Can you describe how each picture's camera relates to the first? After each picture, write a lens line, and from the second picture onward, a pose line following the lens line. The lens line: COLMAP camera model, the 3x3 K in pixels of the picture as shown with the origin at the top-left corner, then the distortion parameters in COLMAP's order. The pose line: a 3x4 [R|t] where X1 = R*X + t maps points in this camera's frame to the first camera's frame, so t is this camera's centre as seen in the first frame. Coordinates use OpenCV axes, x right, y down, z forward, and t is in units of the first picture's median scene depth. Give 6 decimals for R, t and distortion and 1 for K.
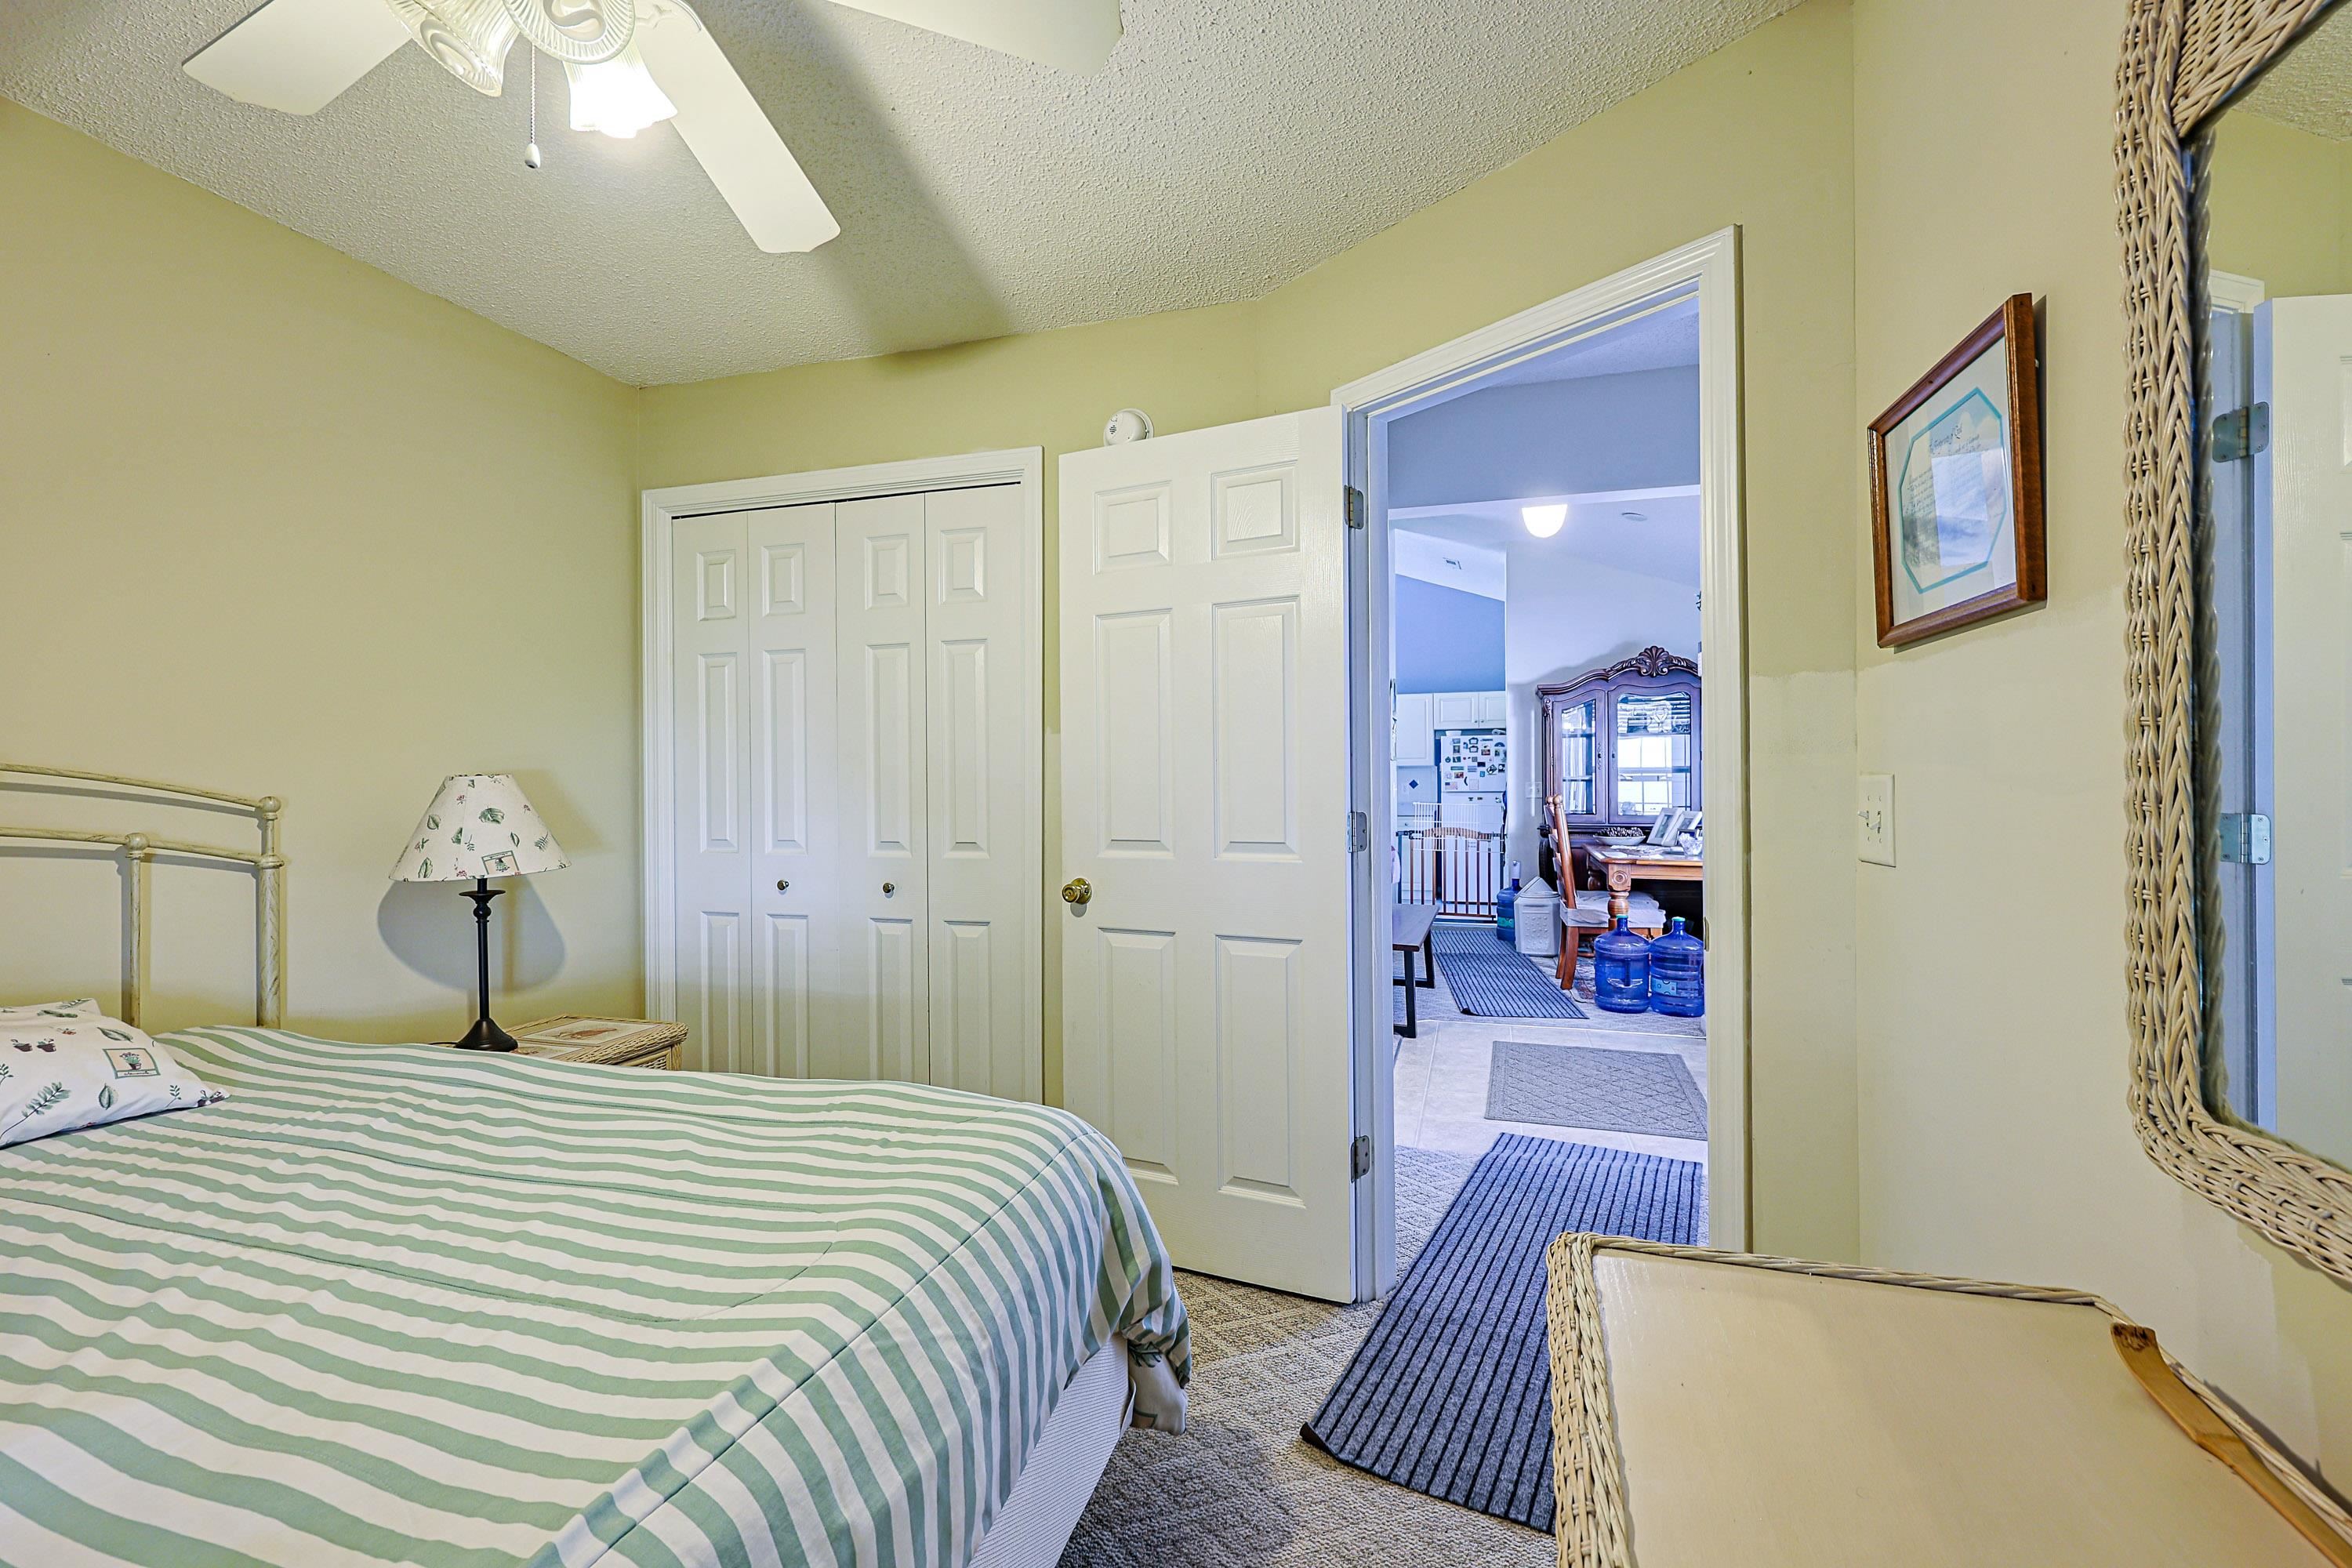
lens RADIAL K [[1017.6, 0, 1176.0], [0, 1017.6, 784.0], [0, 0, 1]] dist [0.000142, 0.000007]
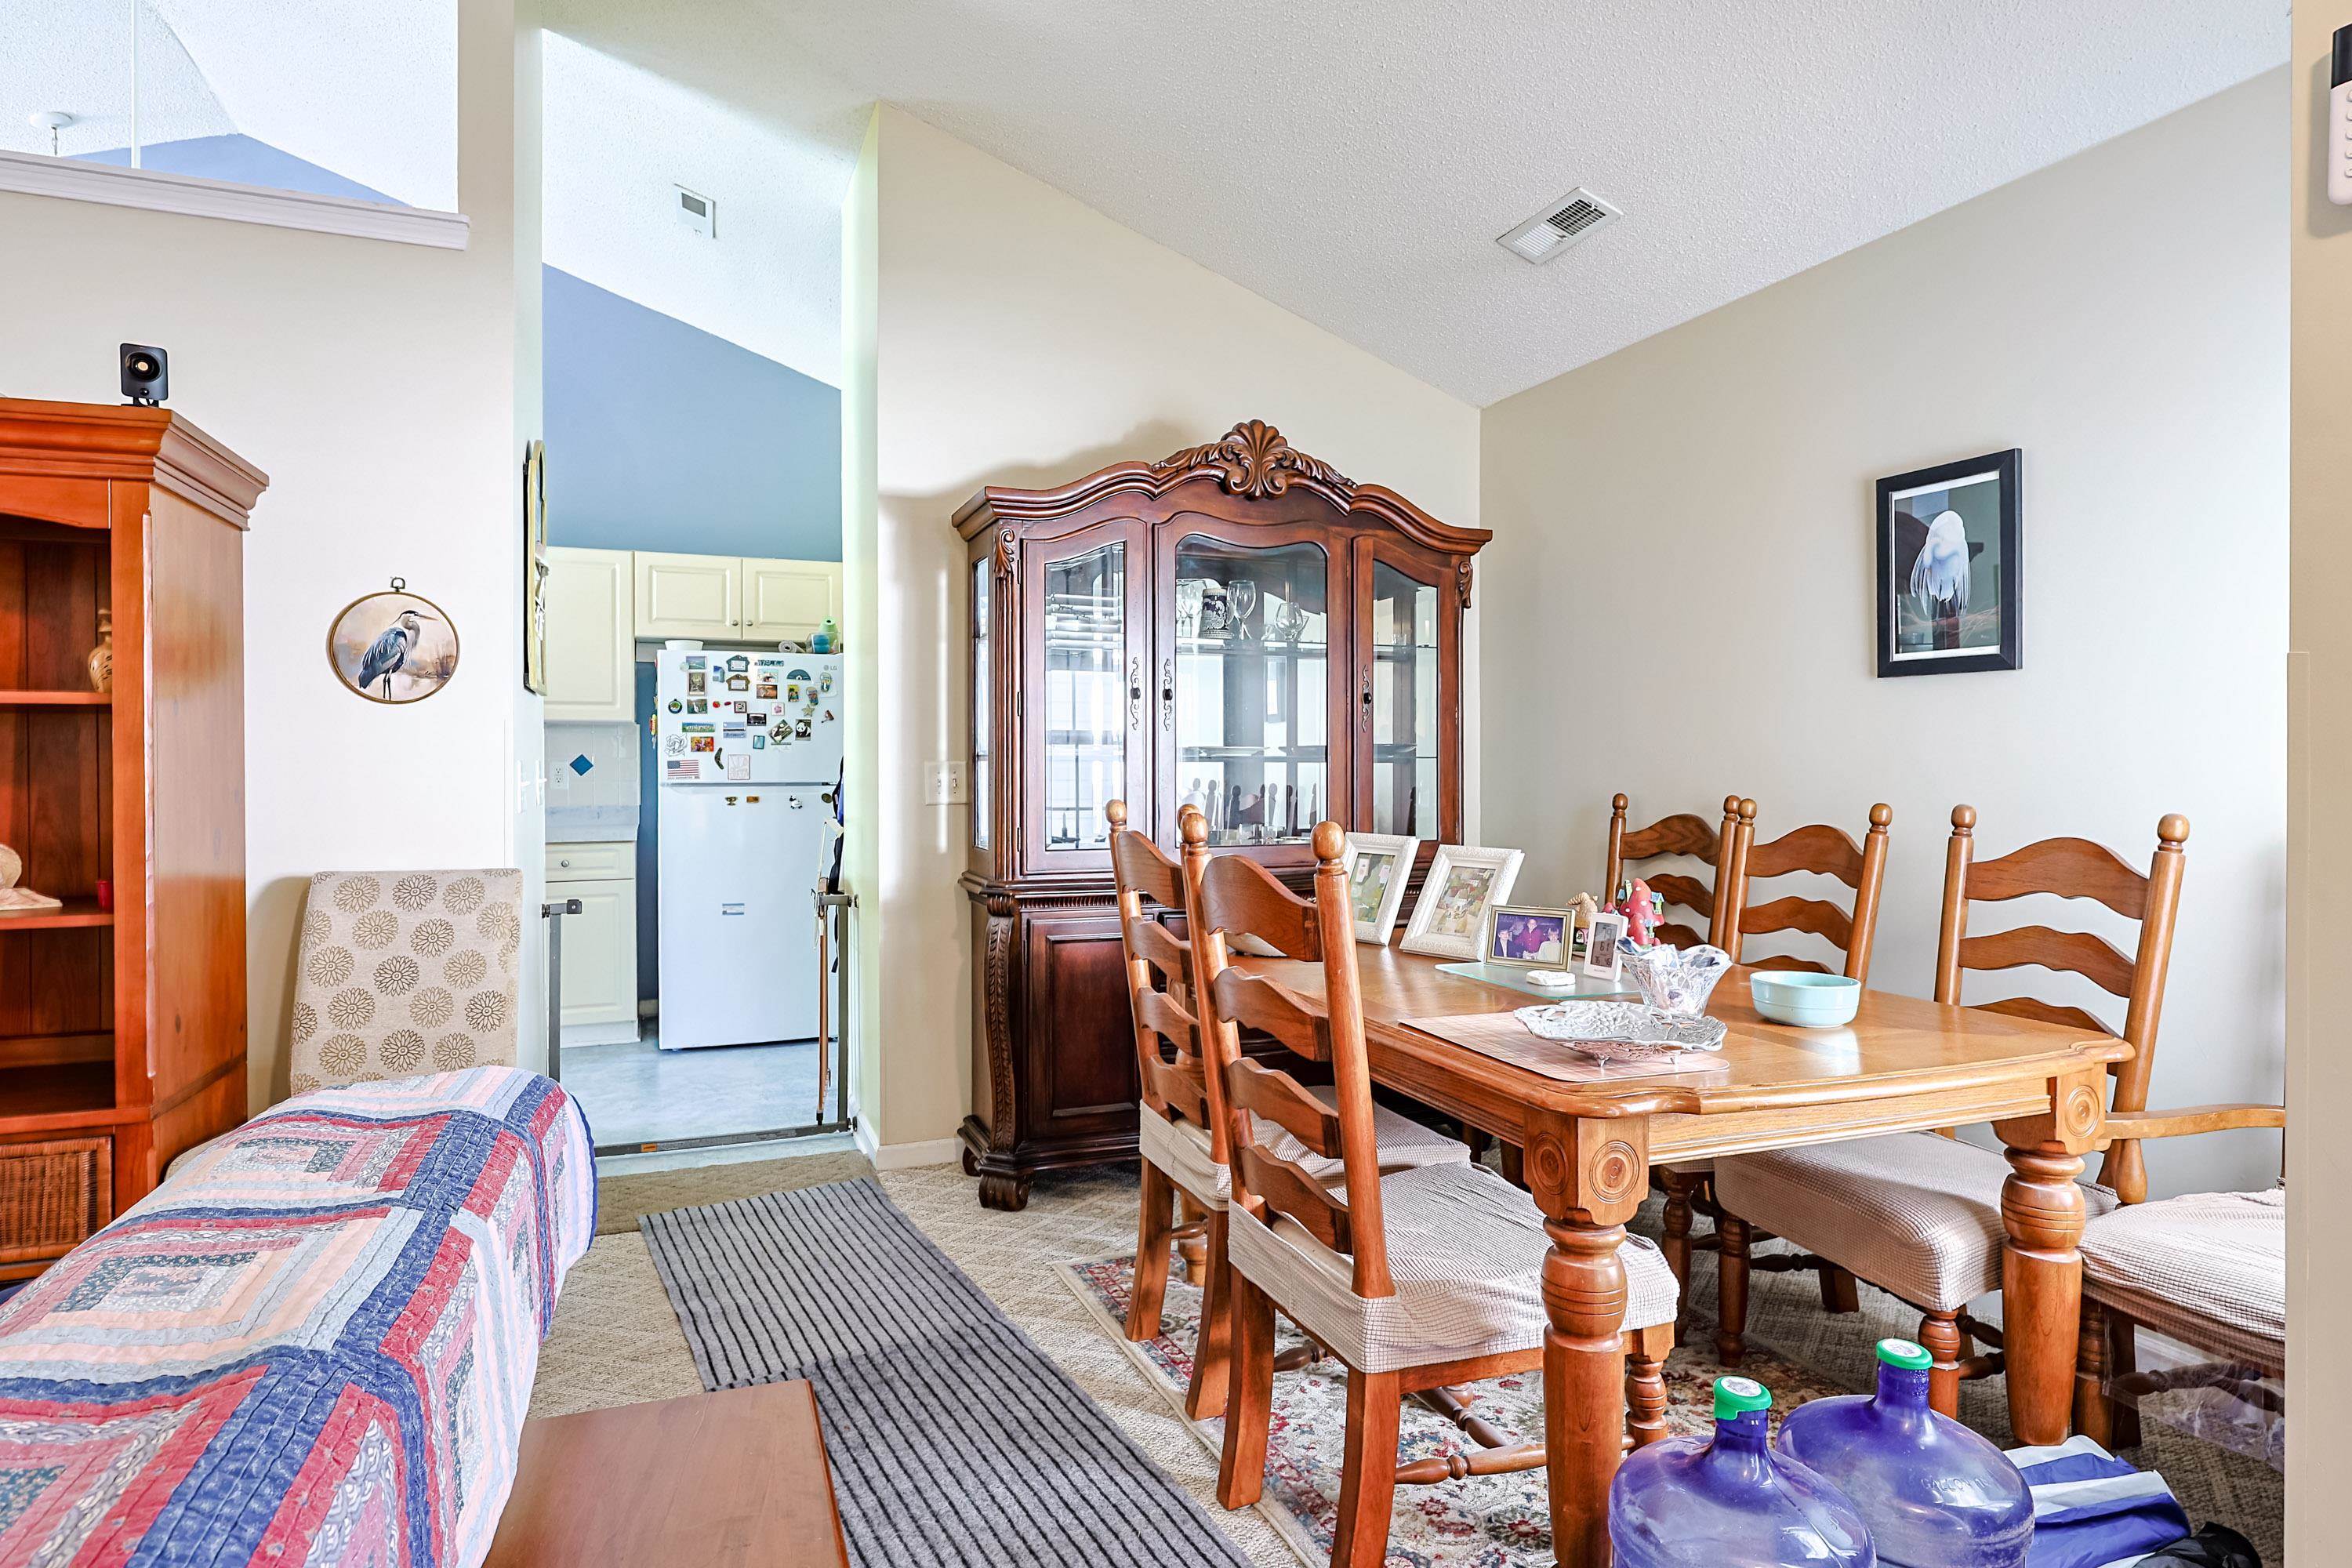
lens RADIAL K [[1308.6, 0, 1175.7], [0, 1308.6, 769.6], [0, 0, 1]] dist [-0.001833, 0.000244]
pose [[0.778403, -0.001469, 0.627763, 0.091934], [-0.002604, 0.999981, 0.005570, -0.001754], [-0.627759, -0.005971, 0.778385, 0.461177]]
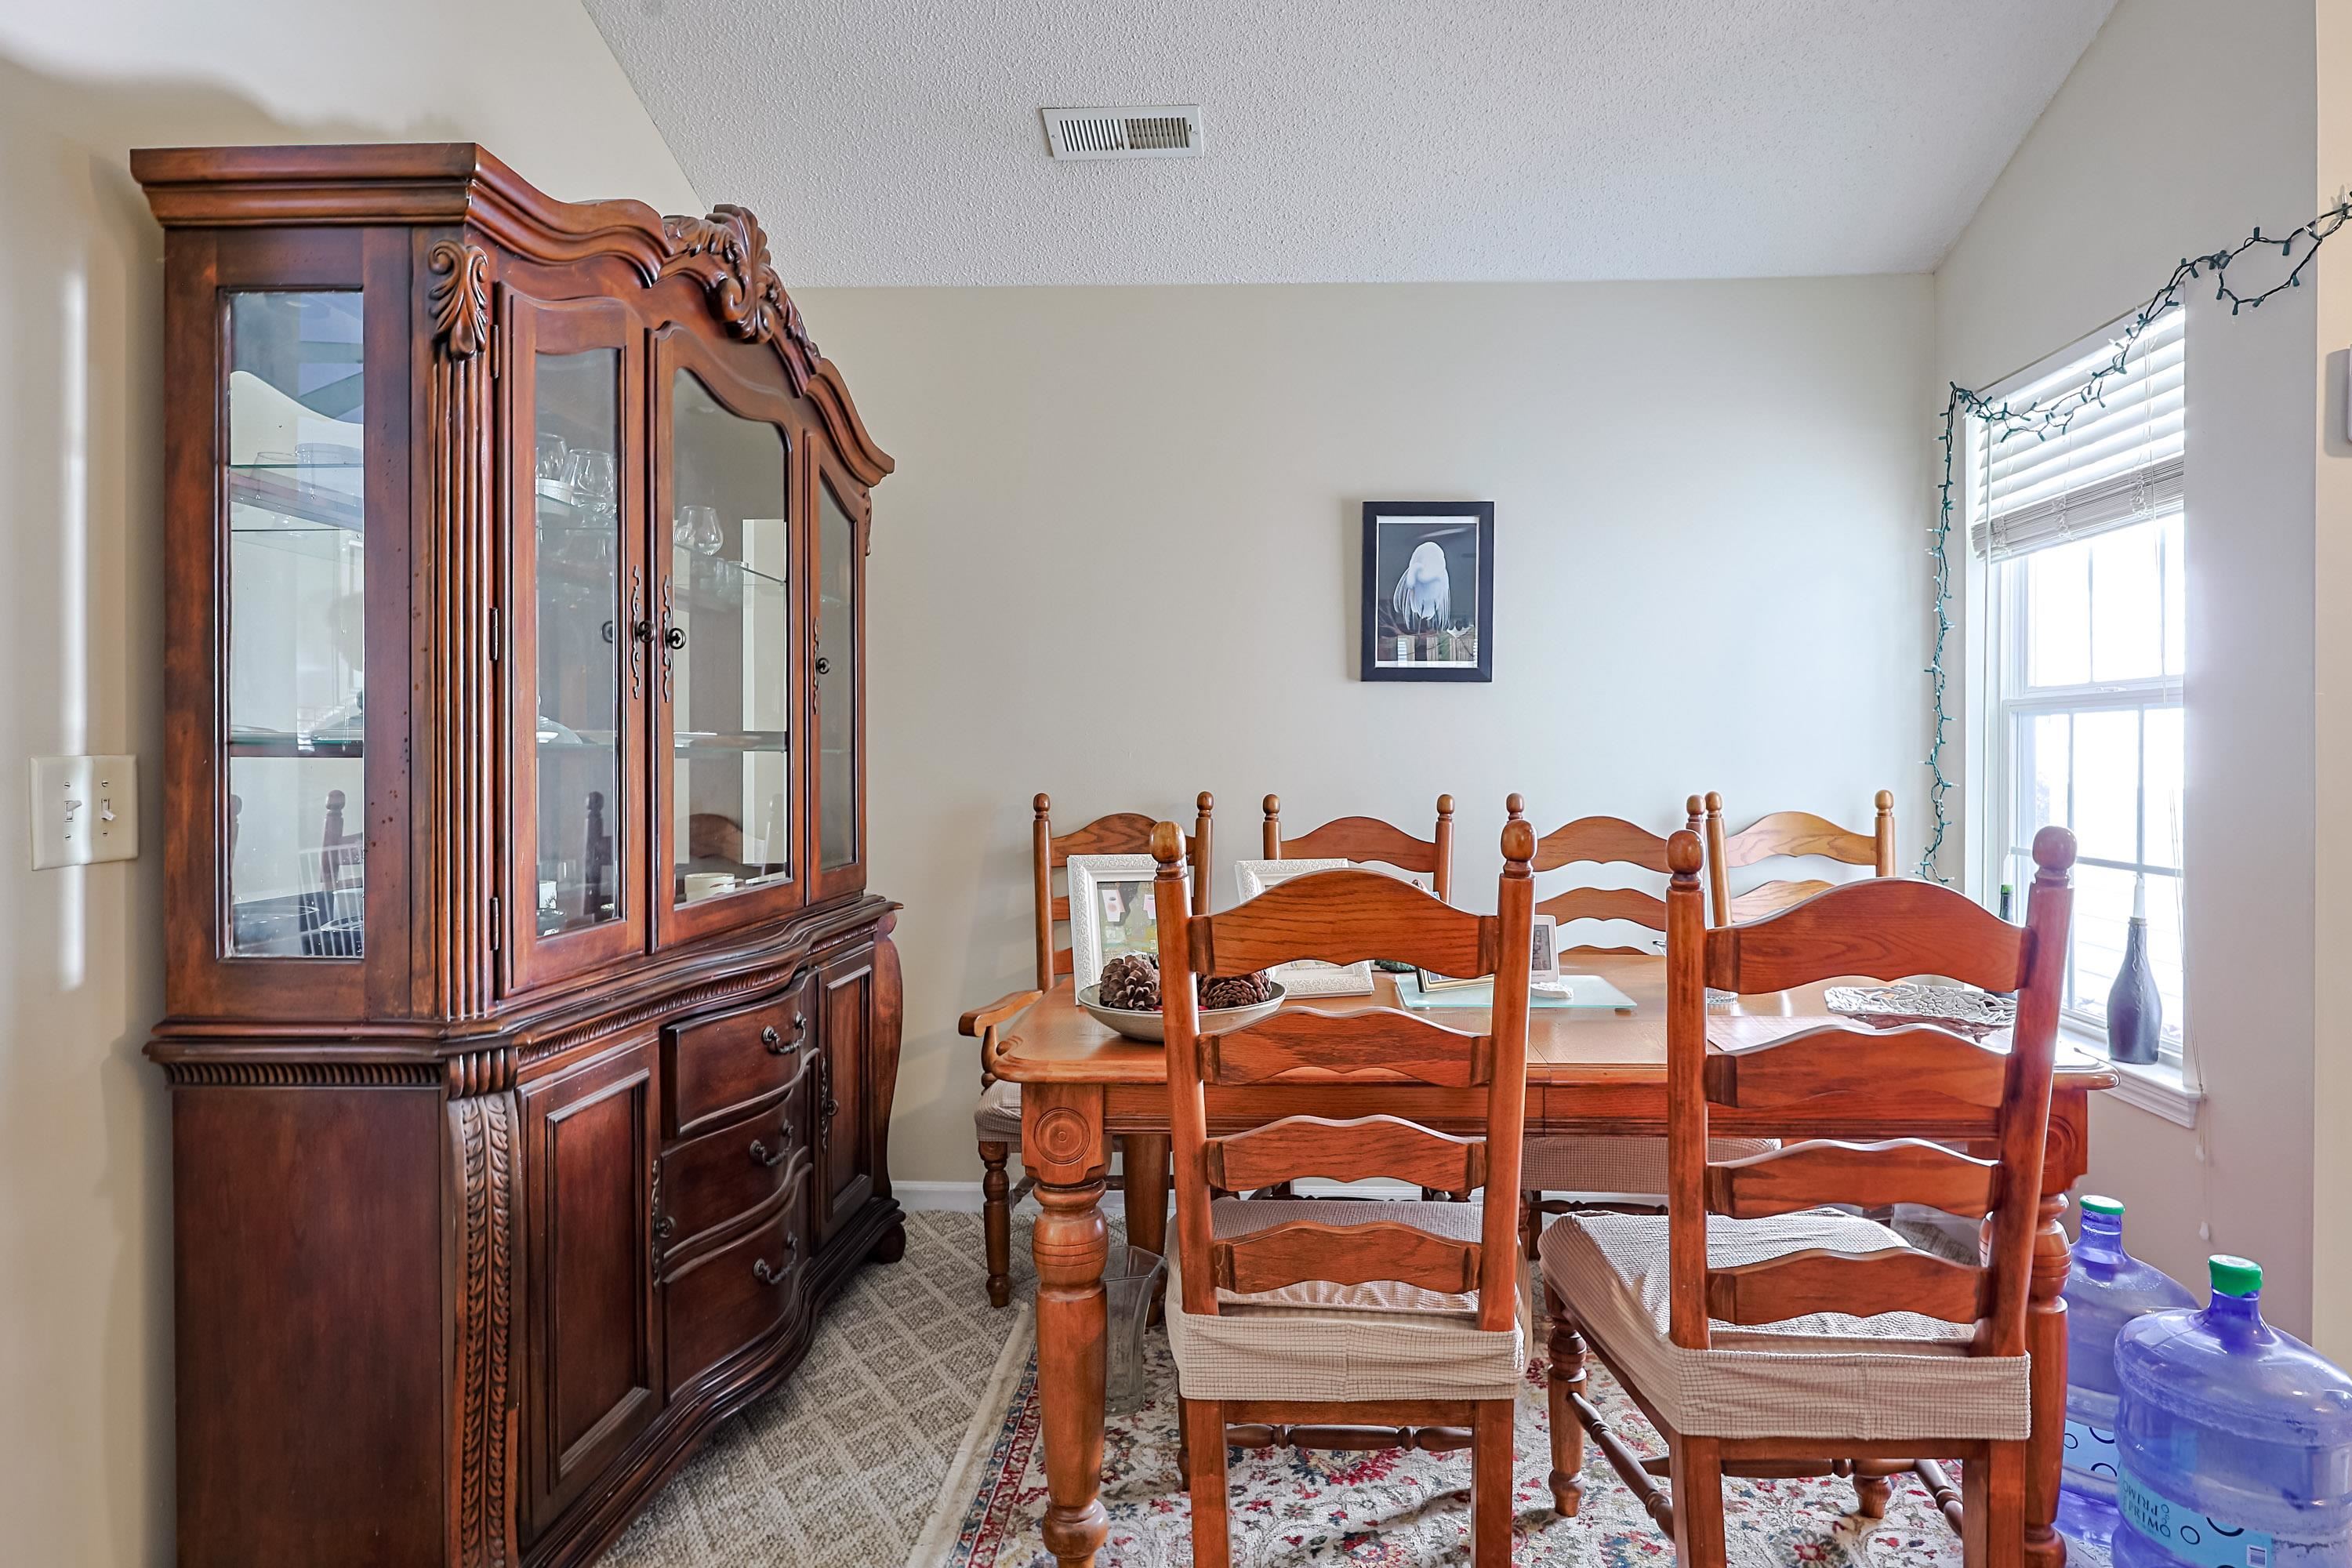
lens RADIAL K [[1308.6, 0, 1175.7], [0, 1308.6, 769.6], [0, 0, 1]] dist [-0.001833, 0.000244]
pose [[-0.268443, -0.005976, 0.963277, 0.101905], [0.000135, 0.999981, 0.006242, -0.001048], [-0.963296, 0.001806, -0.268437, 0.846519]]
